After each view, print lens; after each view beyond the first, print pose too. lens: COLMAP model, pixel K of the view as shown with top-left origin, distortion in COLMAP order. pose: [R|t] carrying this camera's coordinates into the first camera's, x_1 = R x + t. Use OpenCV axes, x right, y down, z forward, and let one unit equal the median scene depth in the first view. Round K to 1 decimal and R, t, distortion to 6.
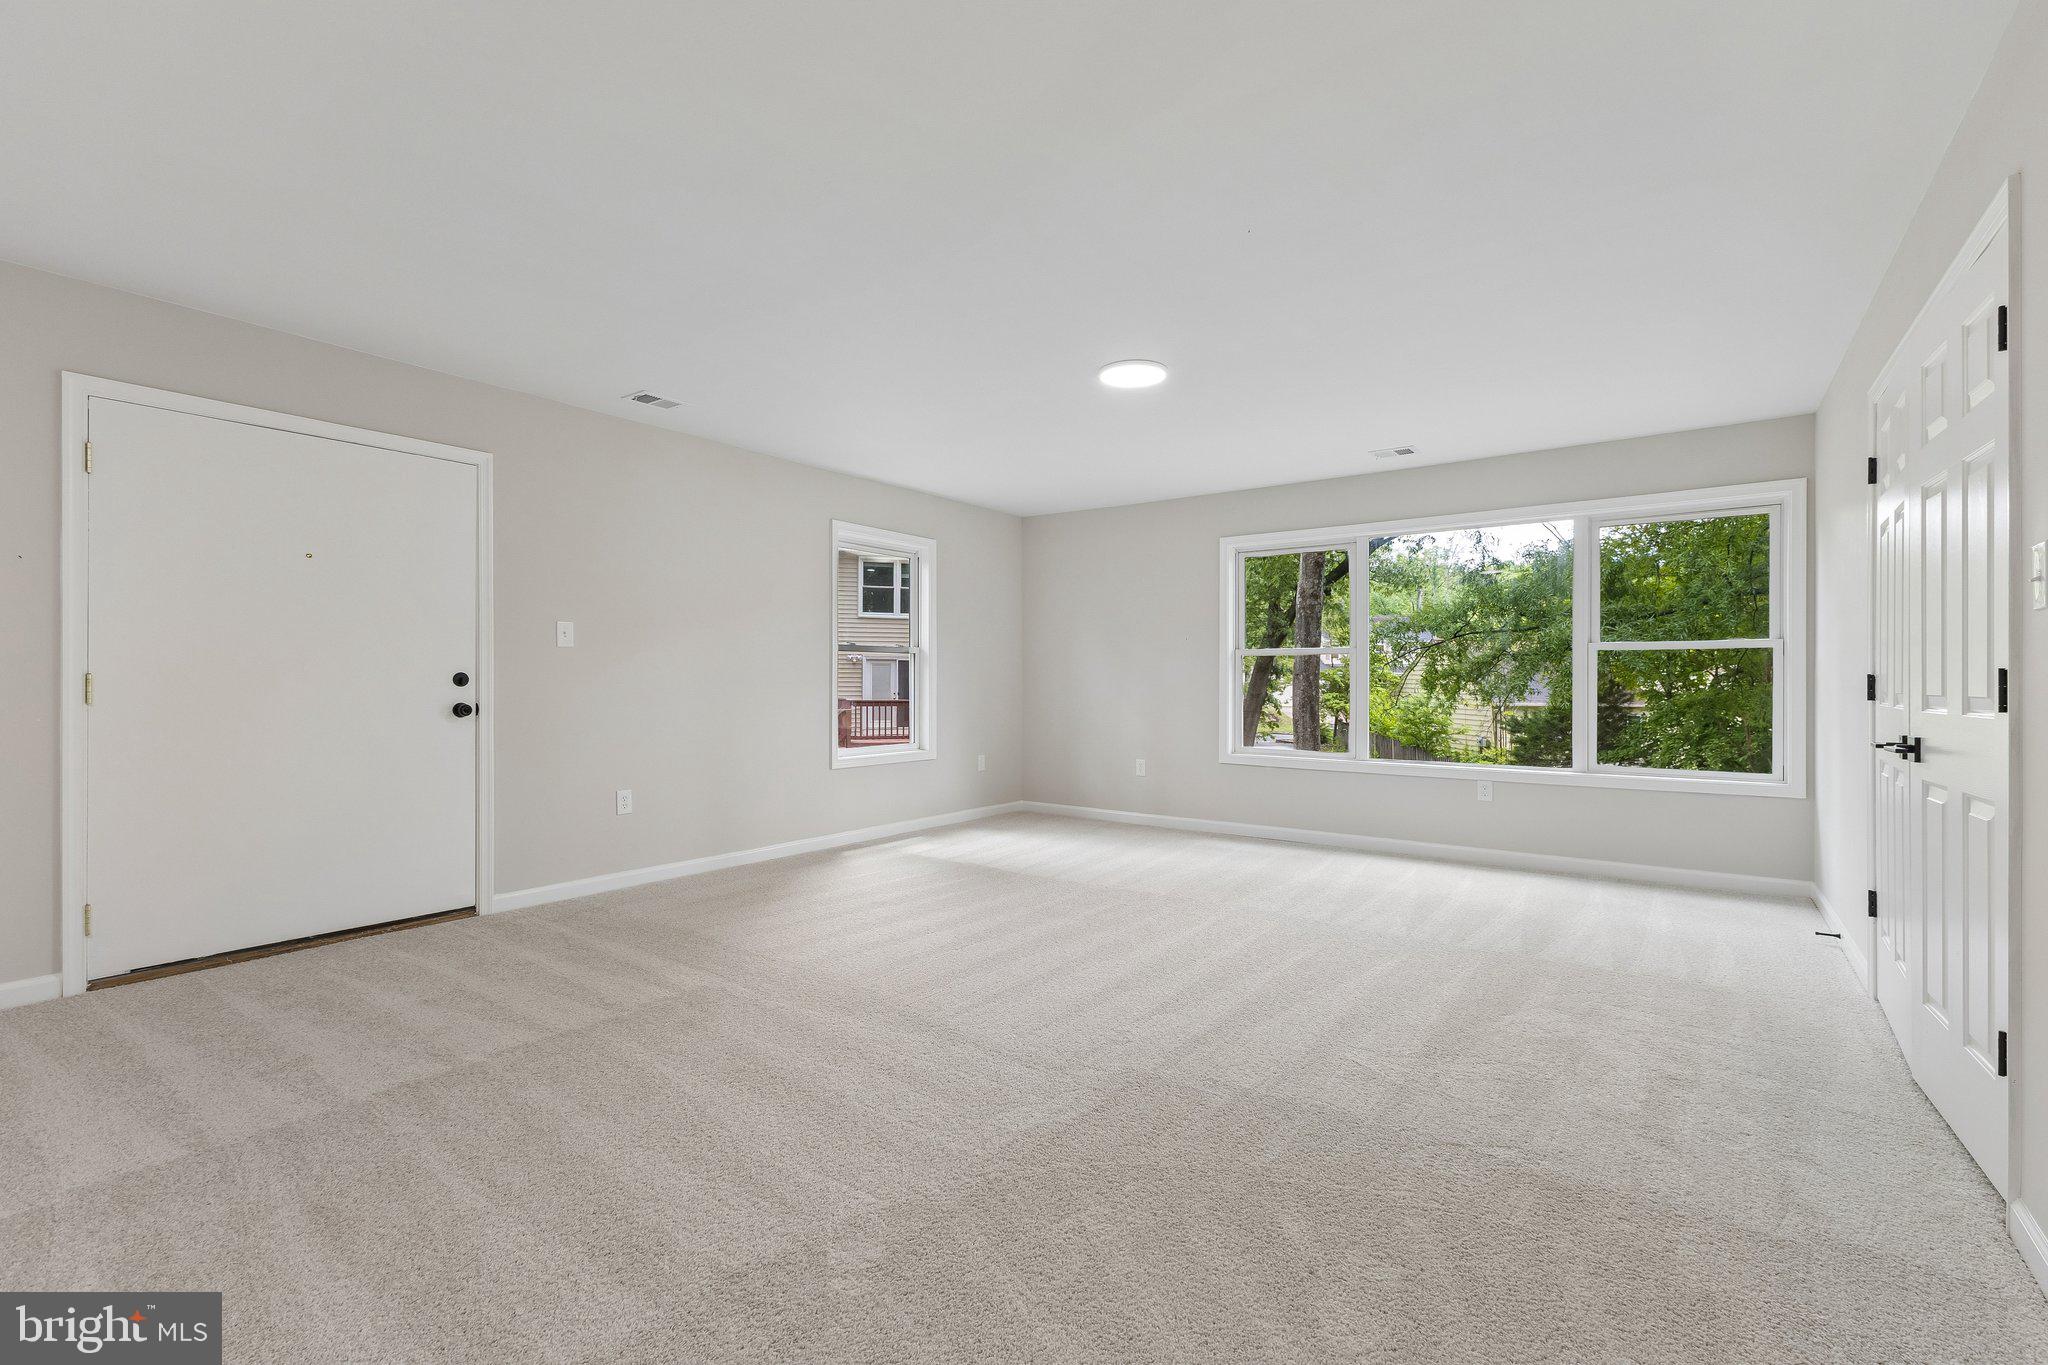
lens RADIAL K [[891.8, 0, 1022.5], [0, 891.8, 670.8], [0, 0, 1]] dist [0.024536, -0.008402]
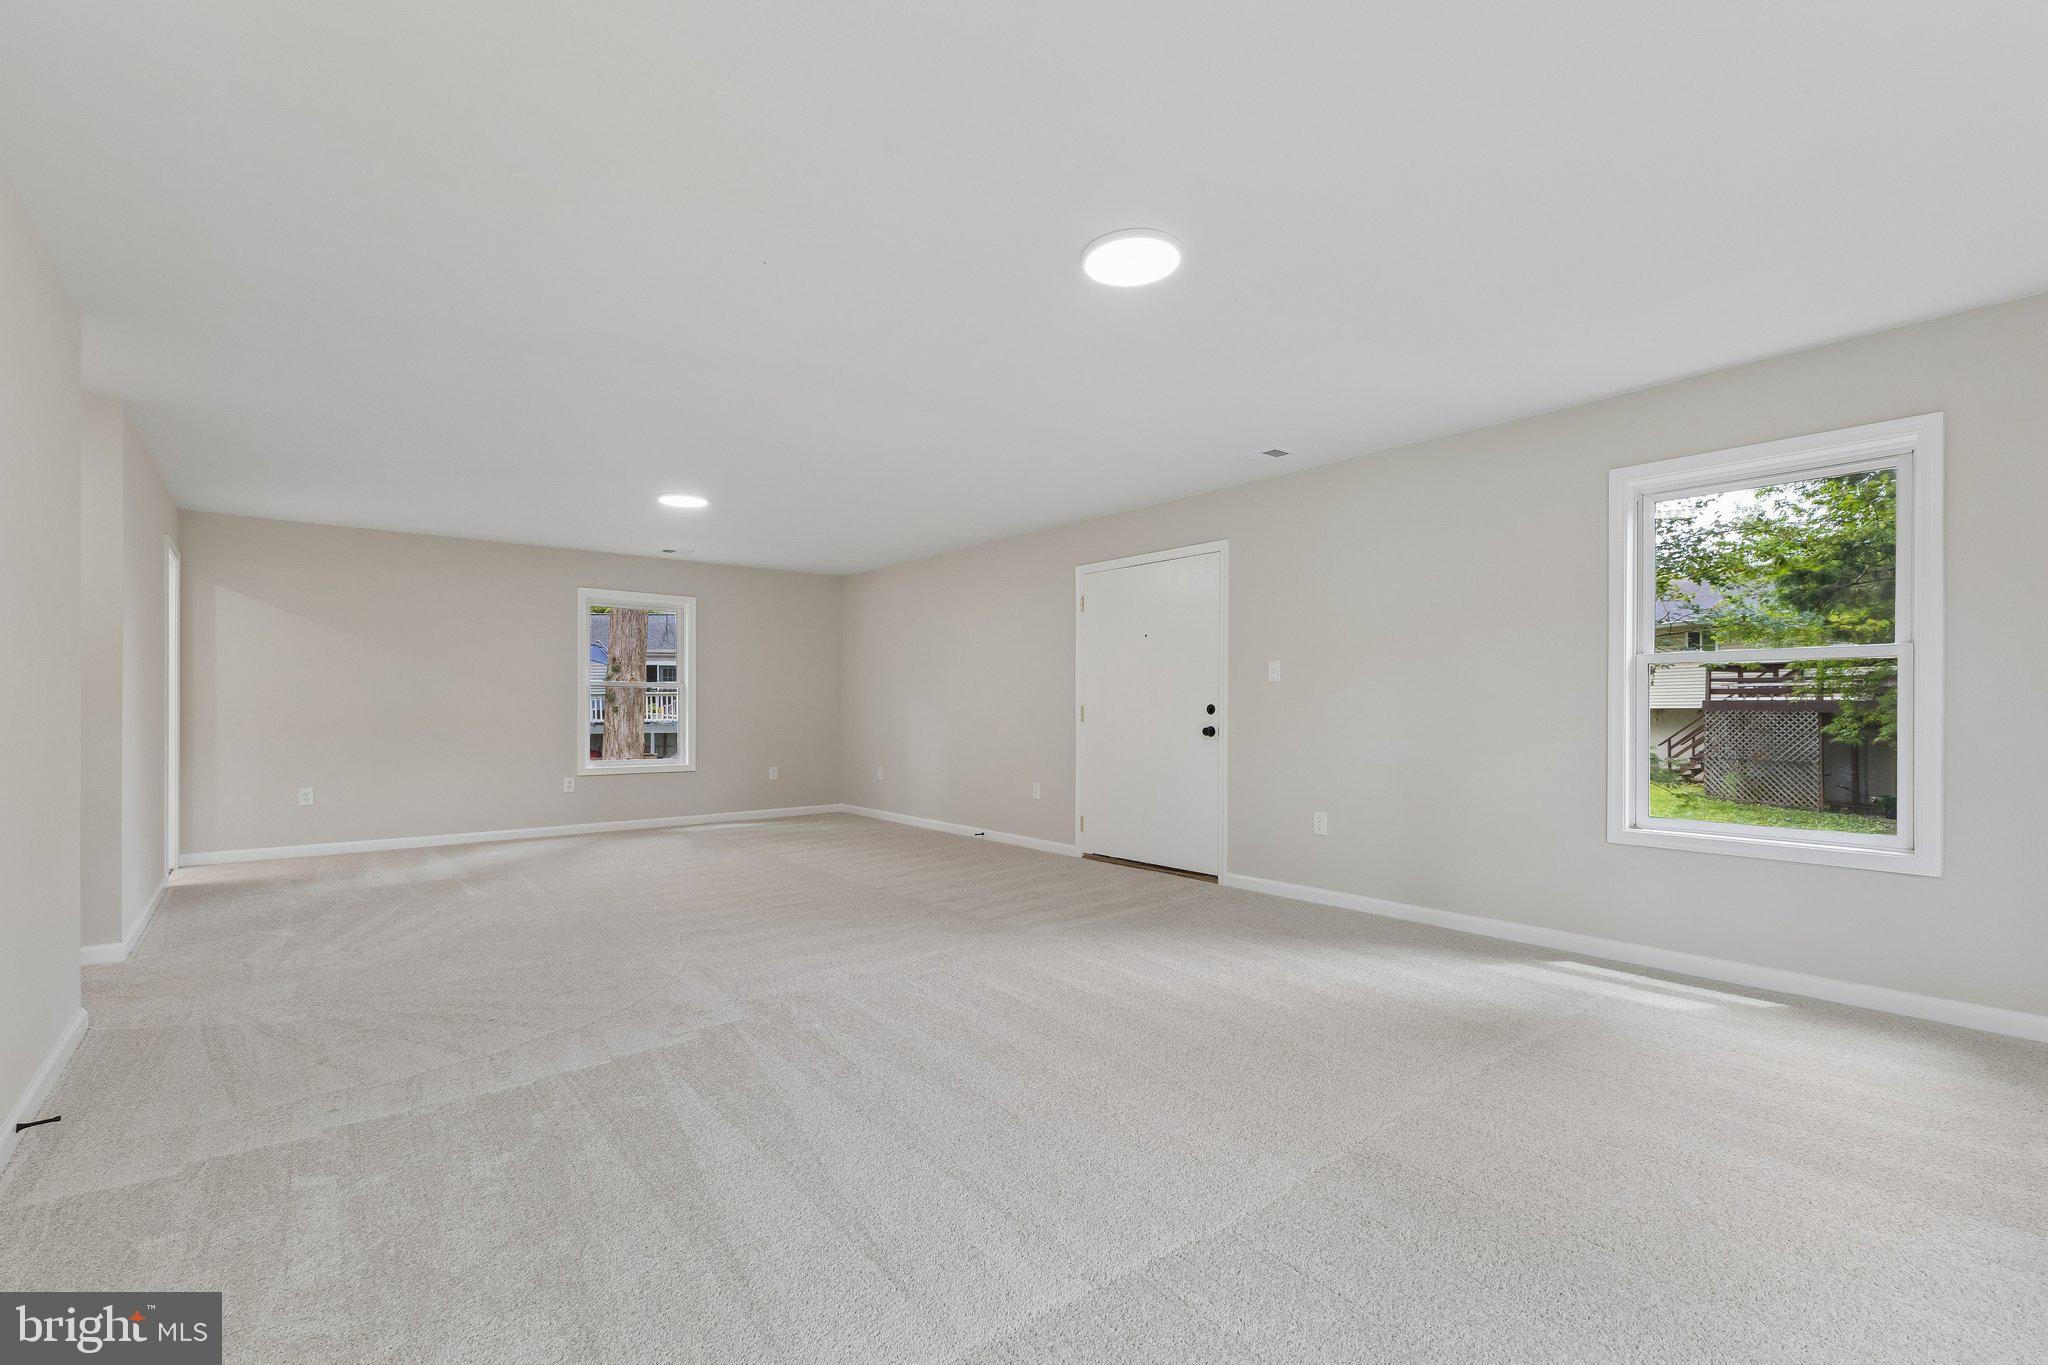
lens RADIAL K [[891.8, 0, 1022.5], [0, 891.8, 670.8], [0, 0, 1]] dist [0.024536, -0.008402]
pose [[-0.225807, -0.039201, -0.973383, 1.053617], [0.009530, 0.999053, -0.042446, 0.008368], [0.974125, -0.018861, -0.225220, 1.376303]]
